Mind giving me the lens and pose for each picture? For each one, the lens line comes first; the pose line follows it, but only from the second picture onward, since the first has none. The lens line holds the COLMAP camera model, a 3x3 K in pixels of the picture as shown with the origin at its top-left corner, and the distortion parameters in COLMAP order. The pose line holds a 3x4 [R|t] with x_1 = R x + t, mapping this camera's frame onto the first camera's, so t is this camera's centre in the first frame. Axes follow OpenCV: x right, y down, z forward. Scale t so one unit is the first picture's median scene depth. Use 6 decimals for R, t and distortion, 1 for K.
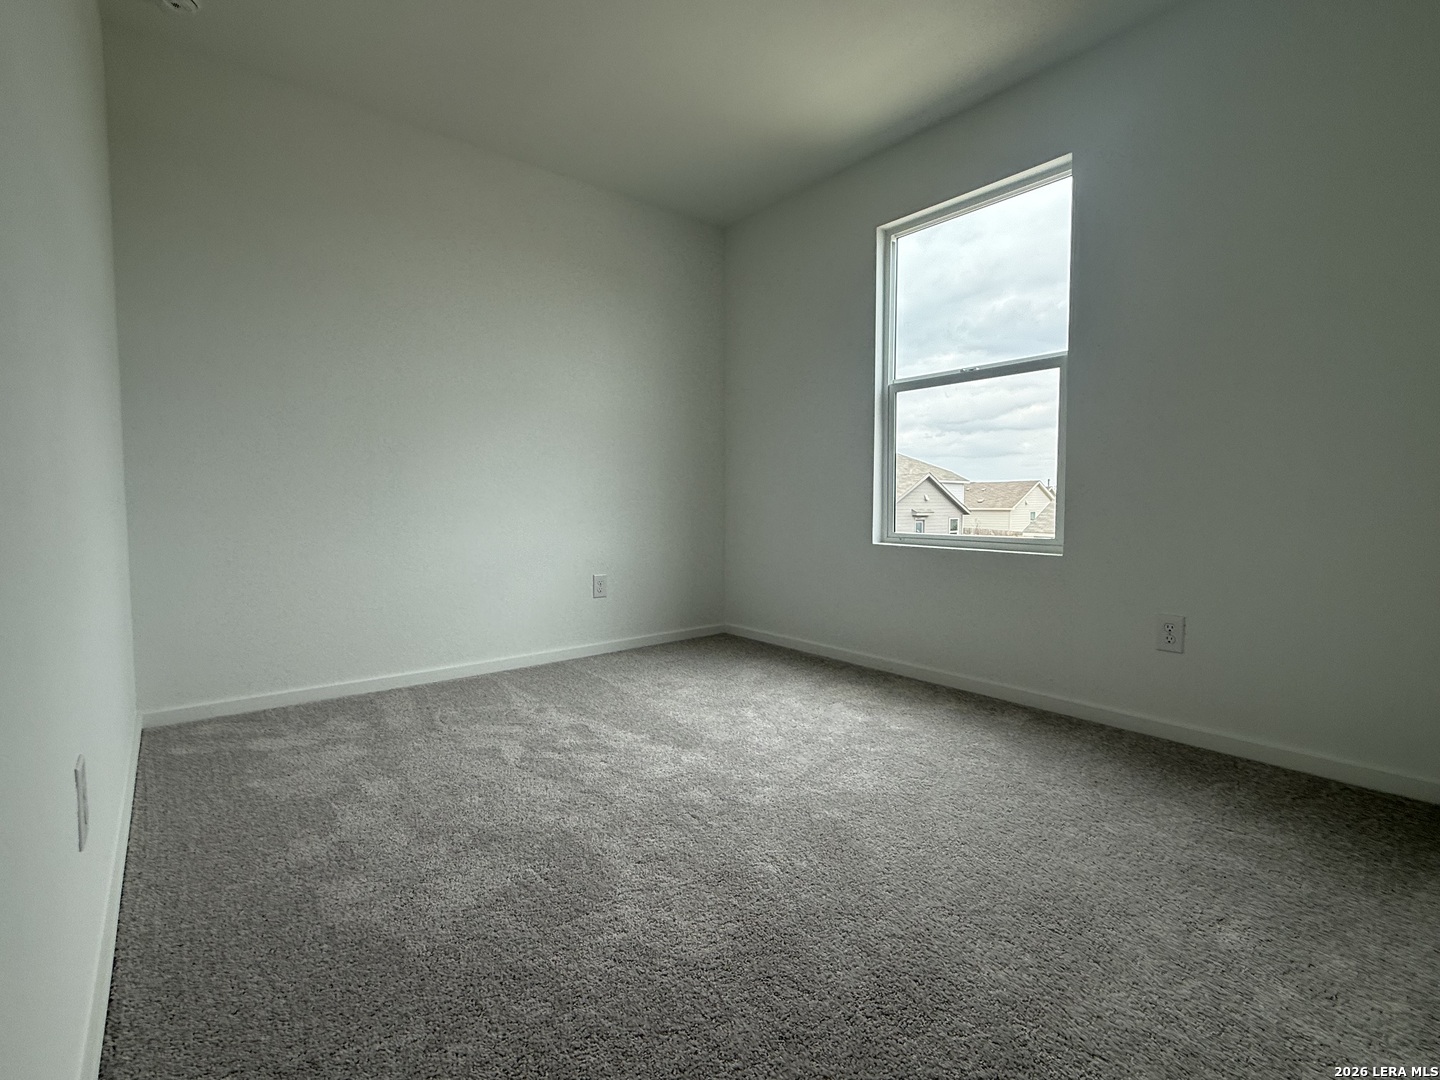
lens RADIAL K [[662.7, 0, 721.1], [0, 662.7, 533.5], [0, 0, 1]] dist [-0.000140, 0.000167]
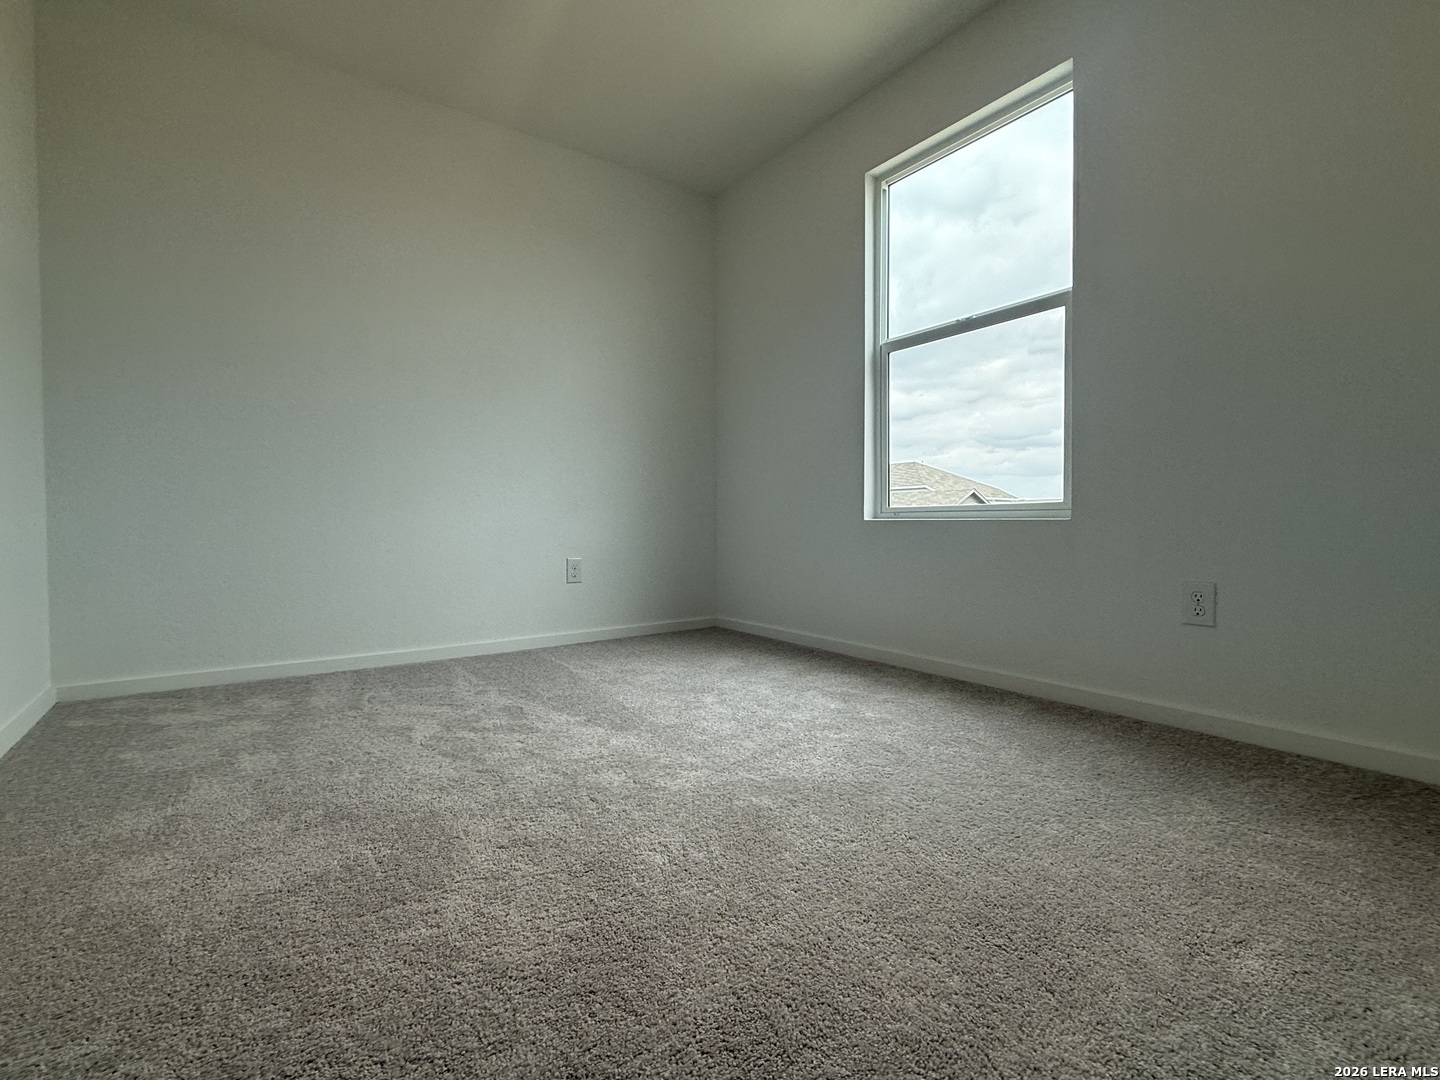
lens RADIAL K [[662.7, 0, 722.1], [0, 662.7, 532.5], [0, 0, 1]] dist [-0.000140, 0.000167]
pose [[0.997801, -0.001927, -0.066246, 0.159229], [-0.000376, 0.999396, -0.034745, 0.106952], [0.066272, 0.034693, 0.997198, 0.148595]]
